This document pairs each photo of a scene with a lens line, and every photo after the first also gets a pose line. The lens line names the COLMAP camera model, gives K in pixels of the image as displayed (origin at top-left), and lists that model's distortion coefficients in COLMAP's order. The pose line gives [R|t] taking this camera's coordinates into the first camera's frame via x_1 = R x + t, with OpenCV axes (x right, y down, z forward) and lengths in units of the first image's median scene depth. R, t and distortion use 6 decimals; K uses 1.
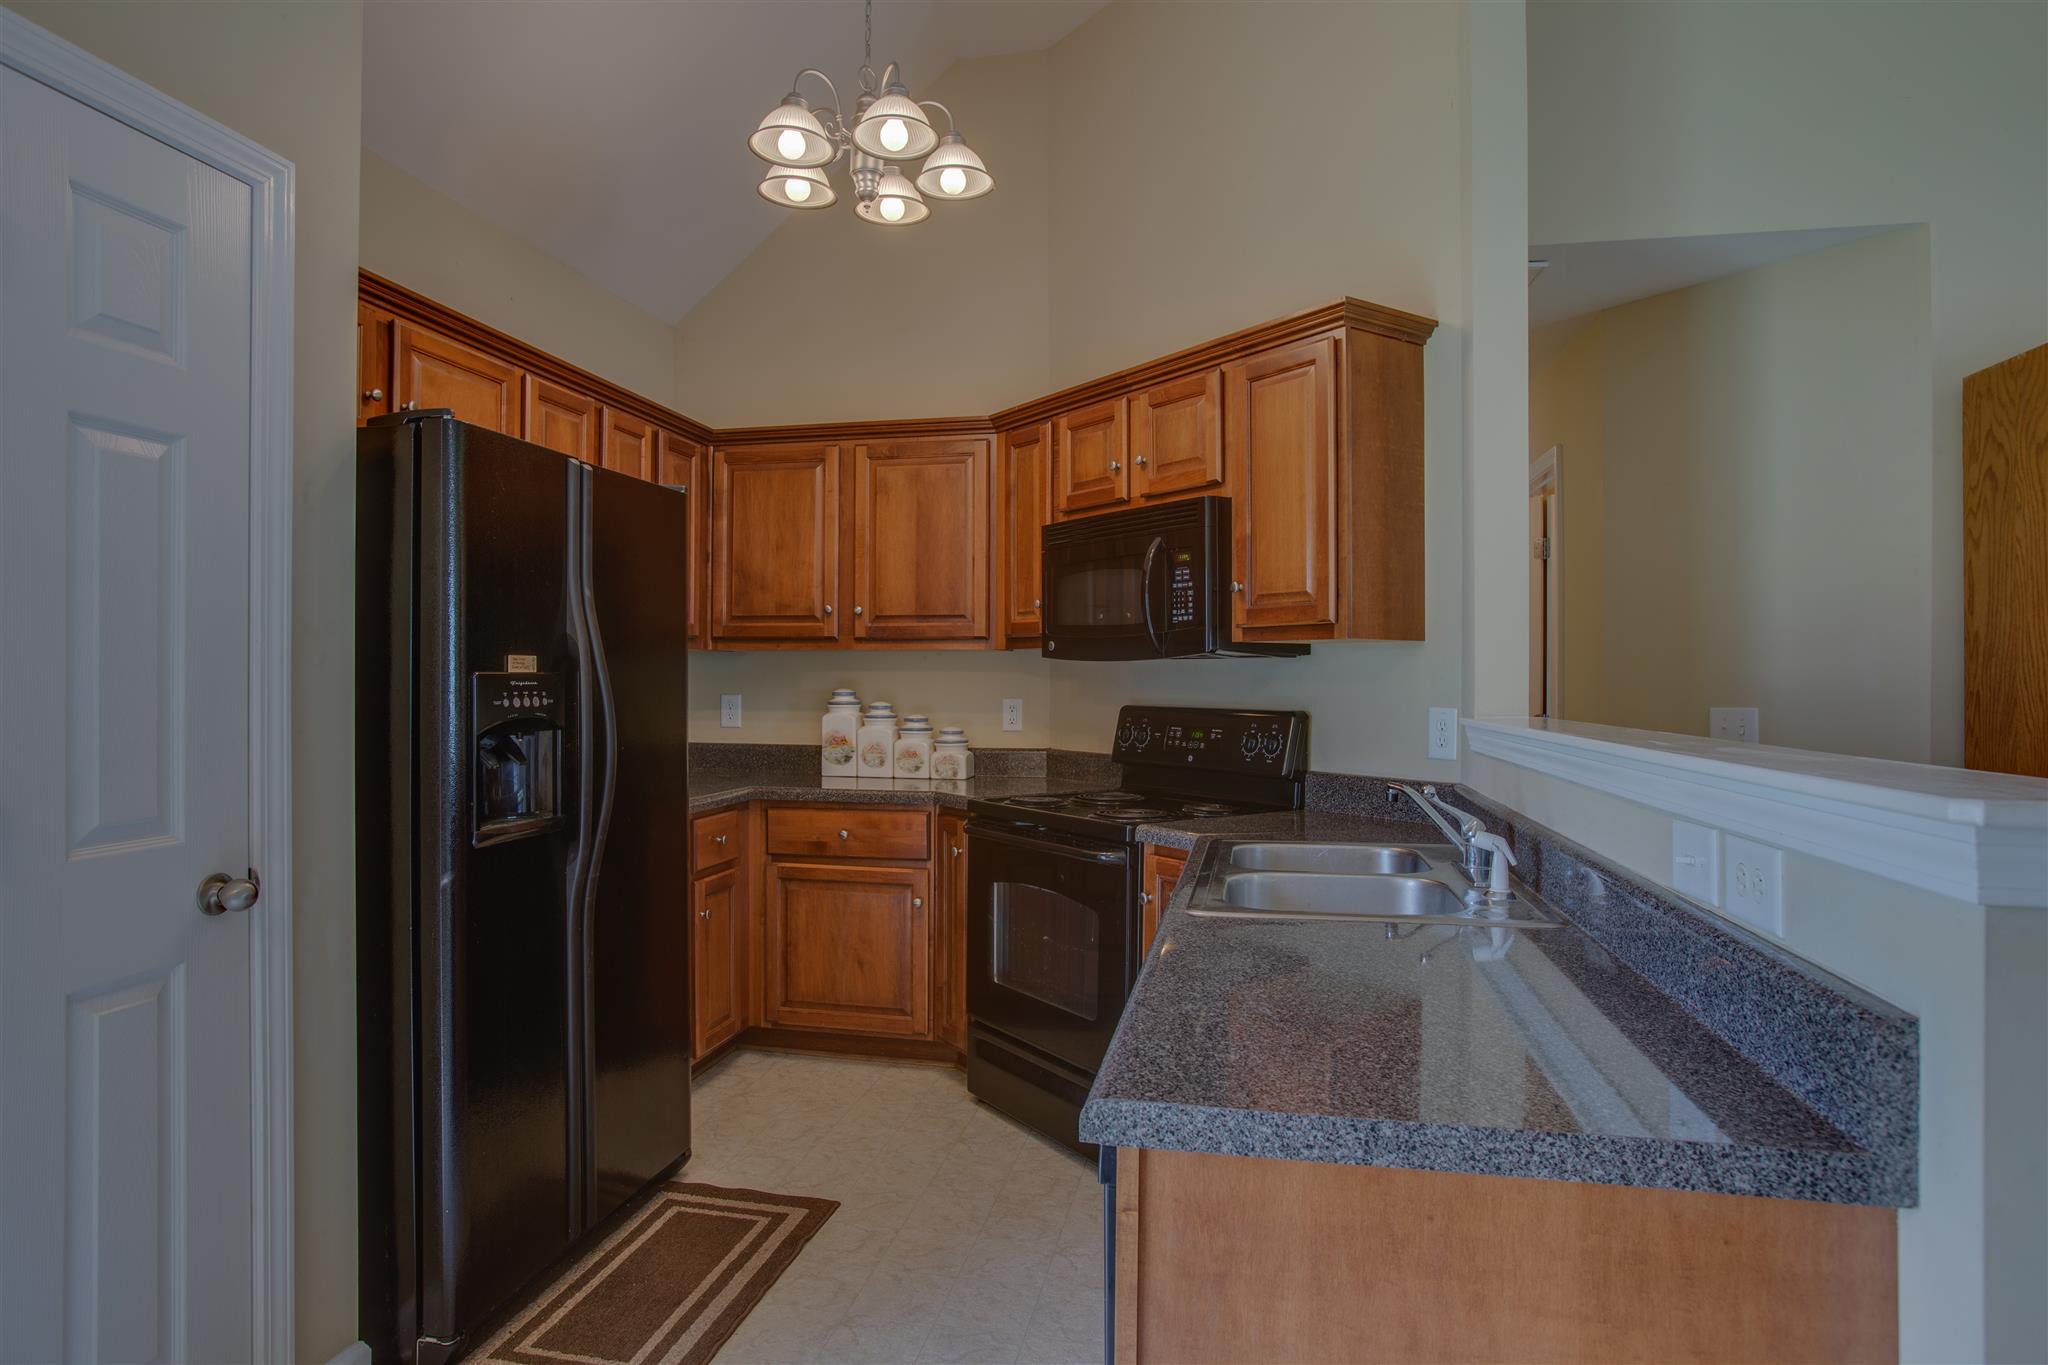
lens RADIAL K [[1131.1, 0, 1009.3], [0, 1131.1, 667.3], [0, 0, 1]] dist [-0.056396, 0.021498]
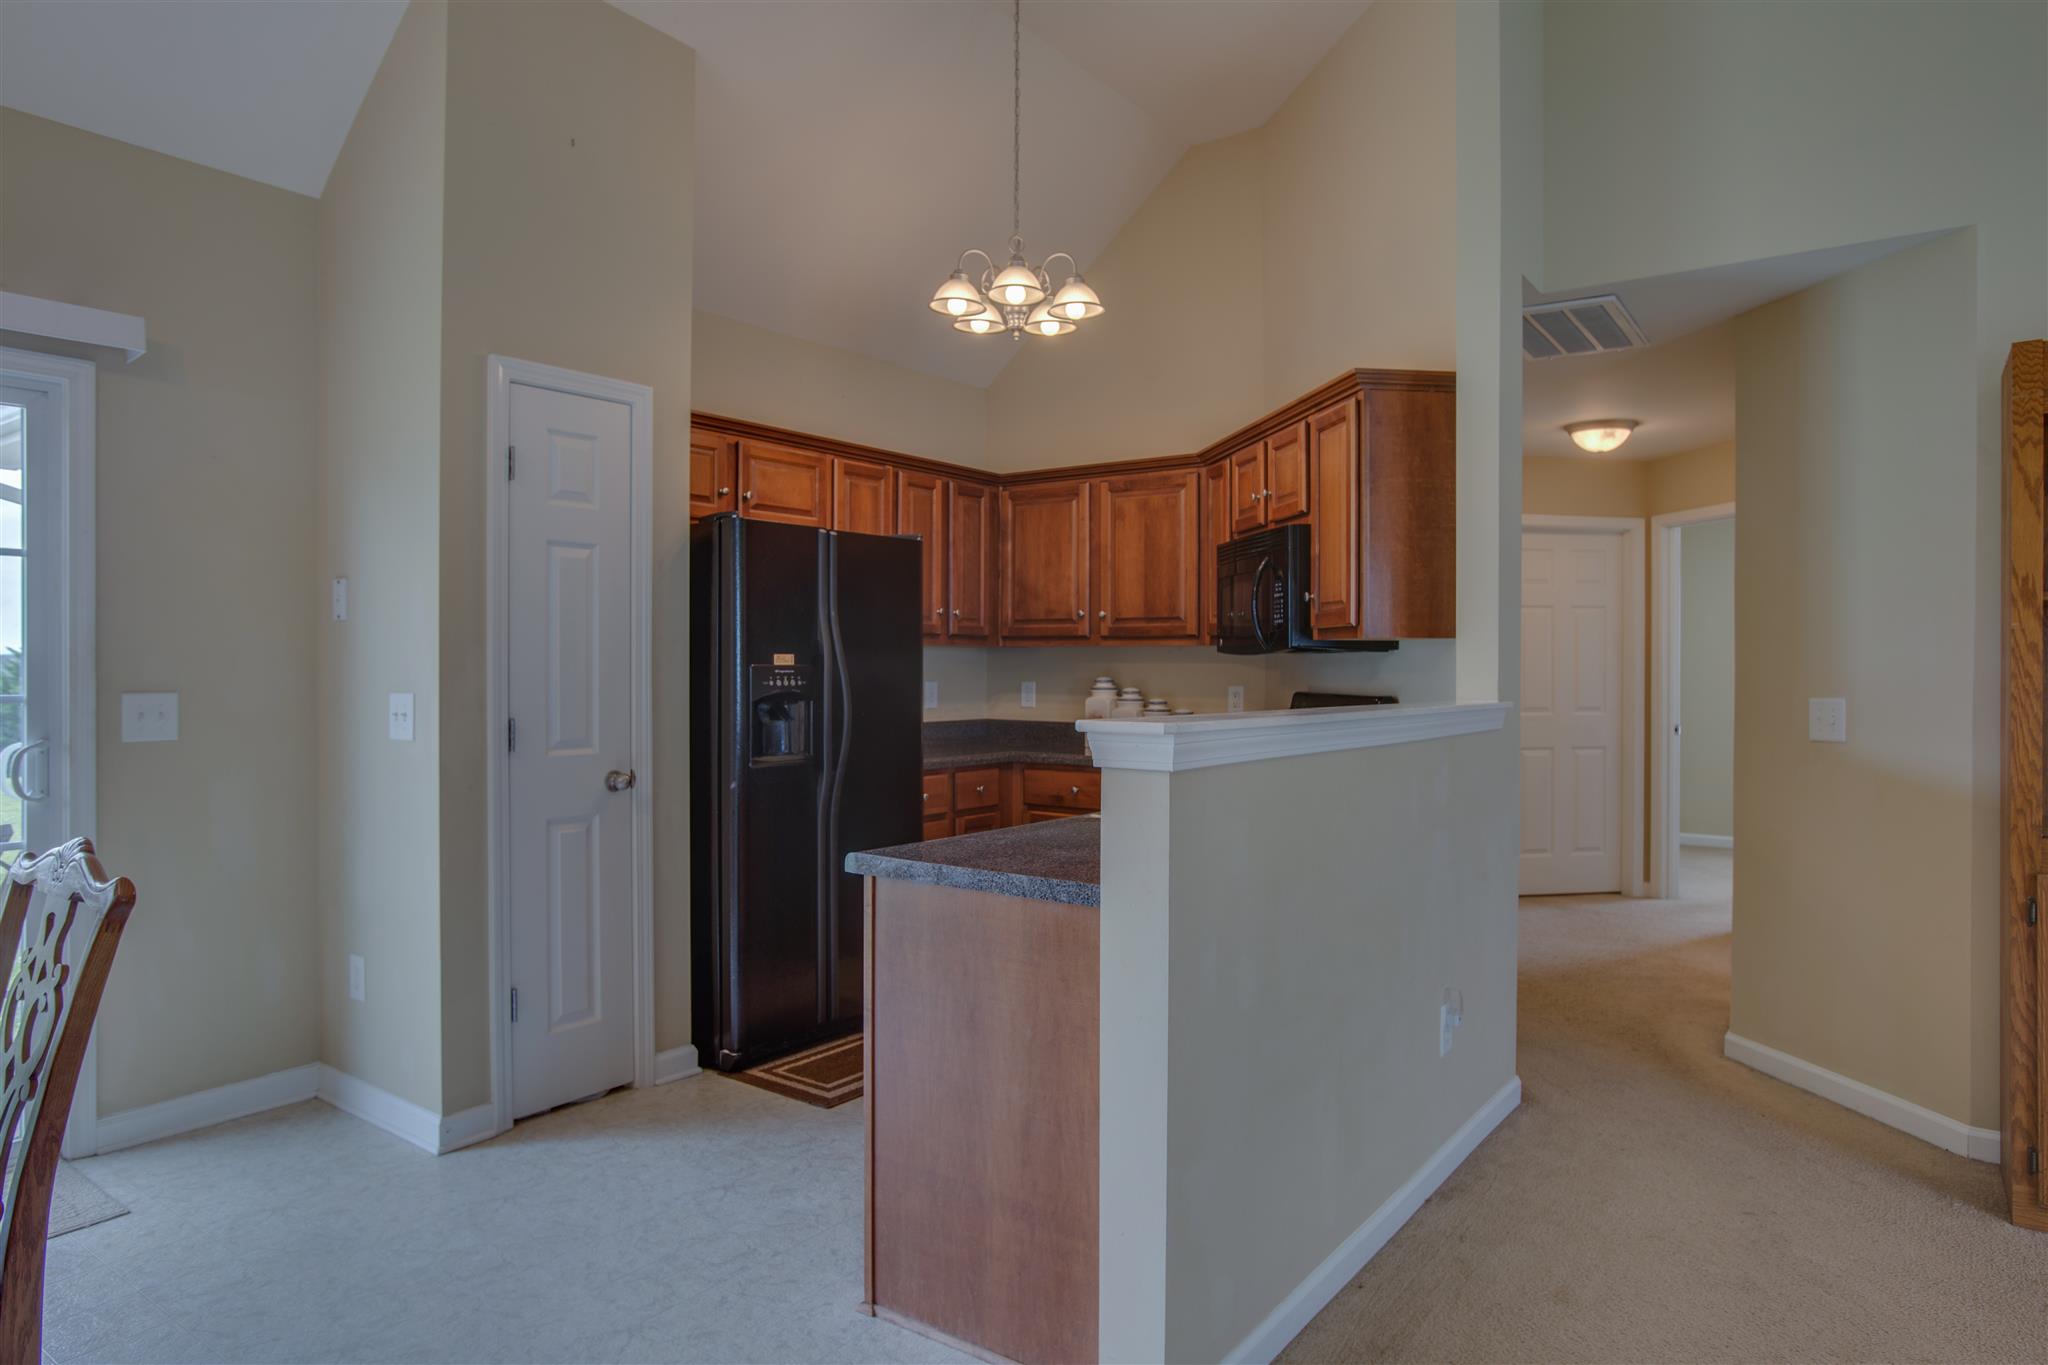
lens RADIAL K [[1266.4, 0, 1025.8], [0, 1266.4, 667.7], [0, 0, 1]] dist [-0.049418, 0.009024]
pose [[0.908948, 0.001686, -0.416907, 0.491058], [0.002452, 0.999953, 0.009391, -0.006009], [0.416903, -0.009559, 0.908901, -0.402191]]
